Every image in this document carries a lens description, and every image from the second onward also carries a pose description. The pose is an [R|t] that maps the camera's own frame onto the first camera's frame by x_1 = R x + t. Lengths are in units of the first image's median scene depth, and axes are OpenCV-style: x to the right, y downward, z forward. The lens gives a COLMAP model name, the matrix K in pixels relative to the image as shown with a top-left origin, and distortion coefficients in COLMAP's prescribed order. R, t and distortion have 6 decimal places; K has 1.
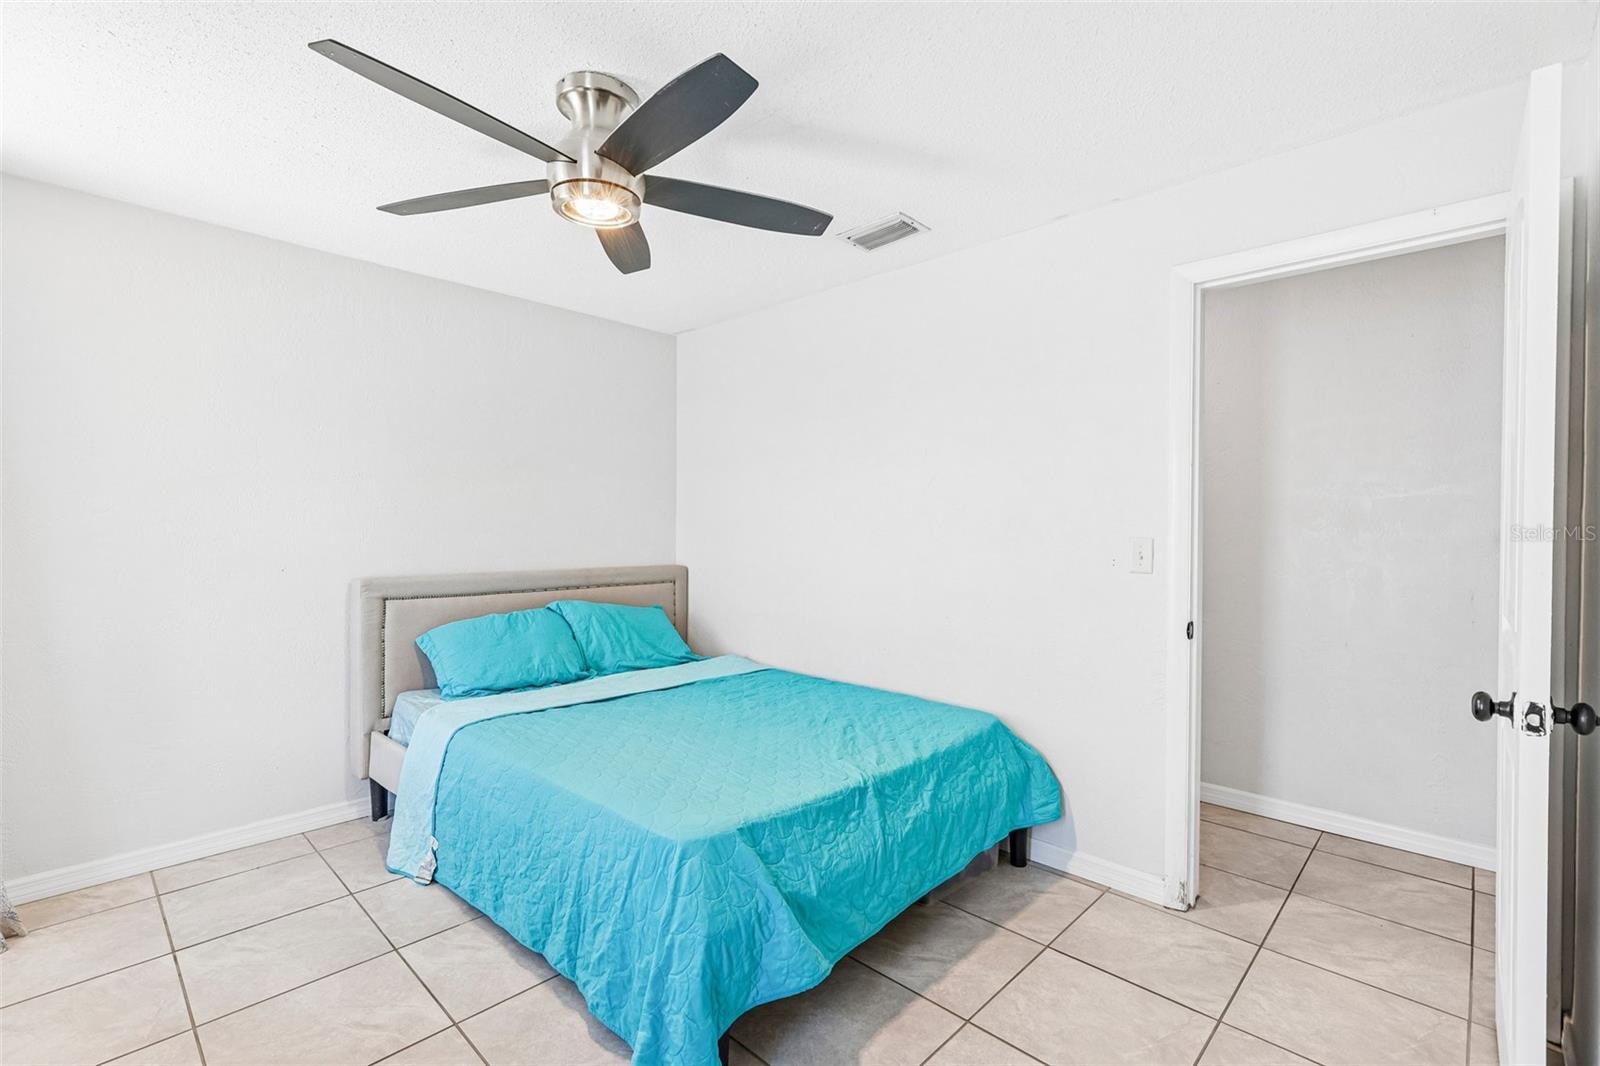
lens RADIAL K [[714.2, 0, 800.0], [0, 714.2, 533.0], [0, 0, 1]] dist [0.006002, 0.000330]
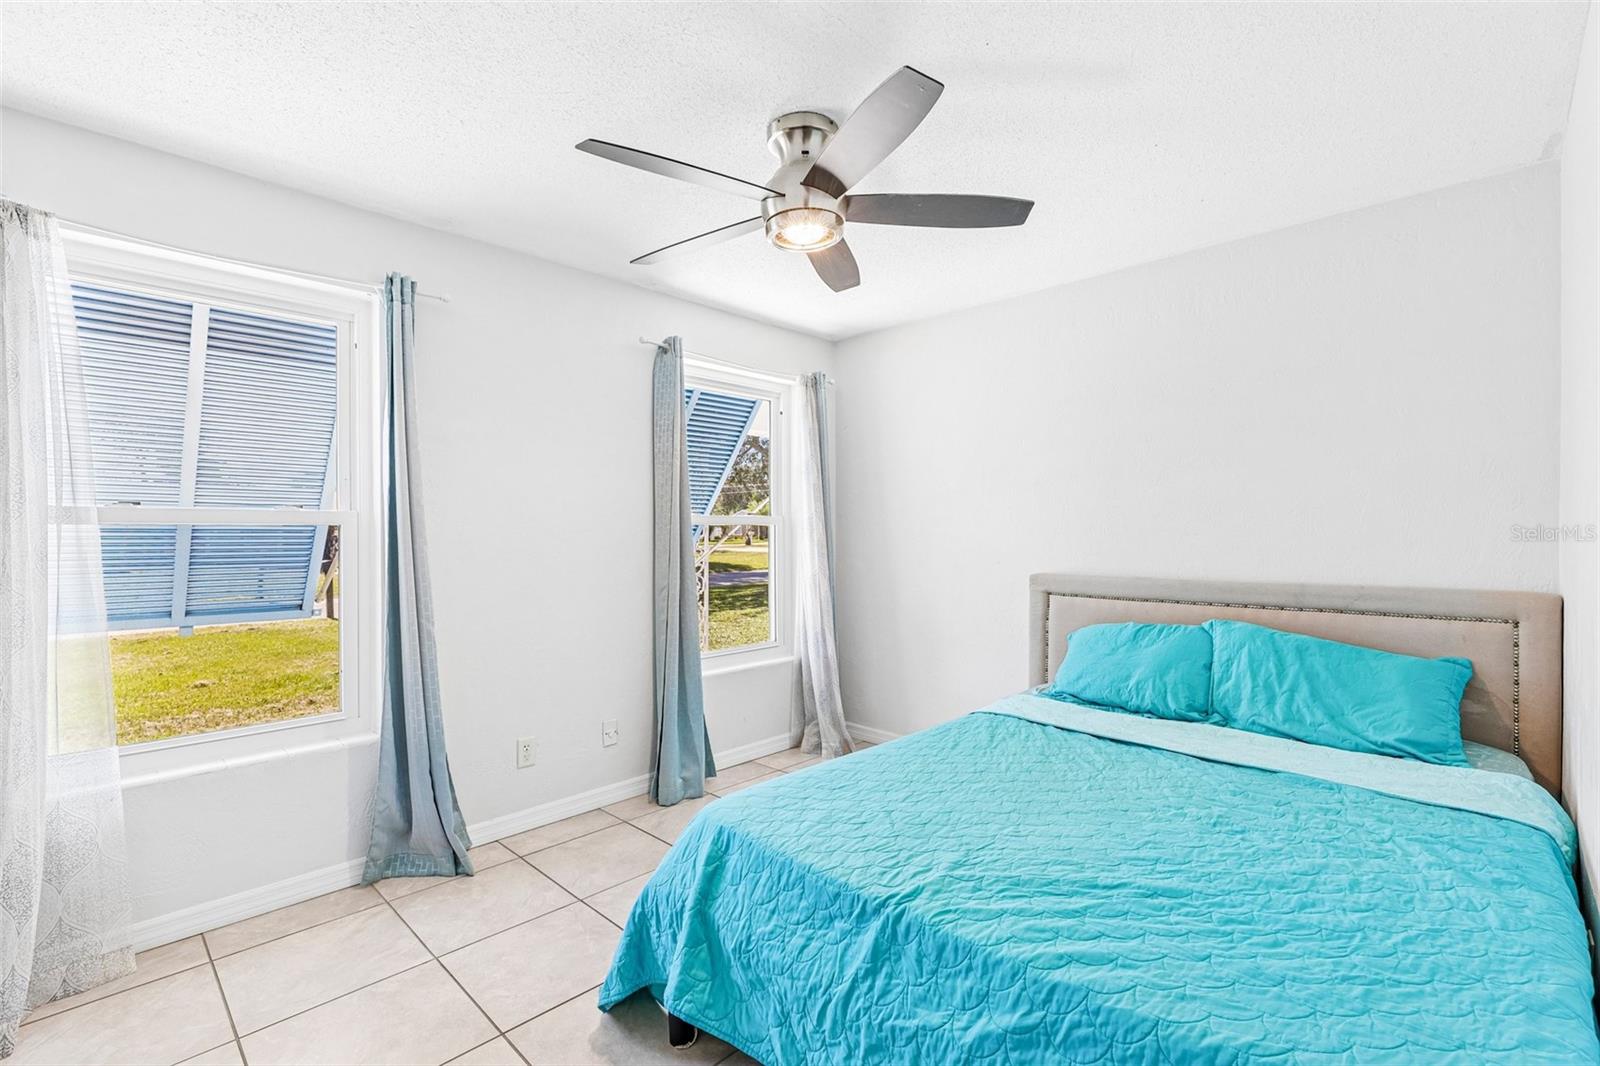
lens RADIAL K [[714.2, 0, 800.0], [0, 714.2, 533.0], [0, 0, 1]] dist [0.006002, 0.000330]
pose [[-0.017839, 0.000561, -0.999841, 0.466938], [0.001164, 0.999999, 0.000541, -0.001520], [0.999840, -0.001154, -0.017839, 0.570413]]
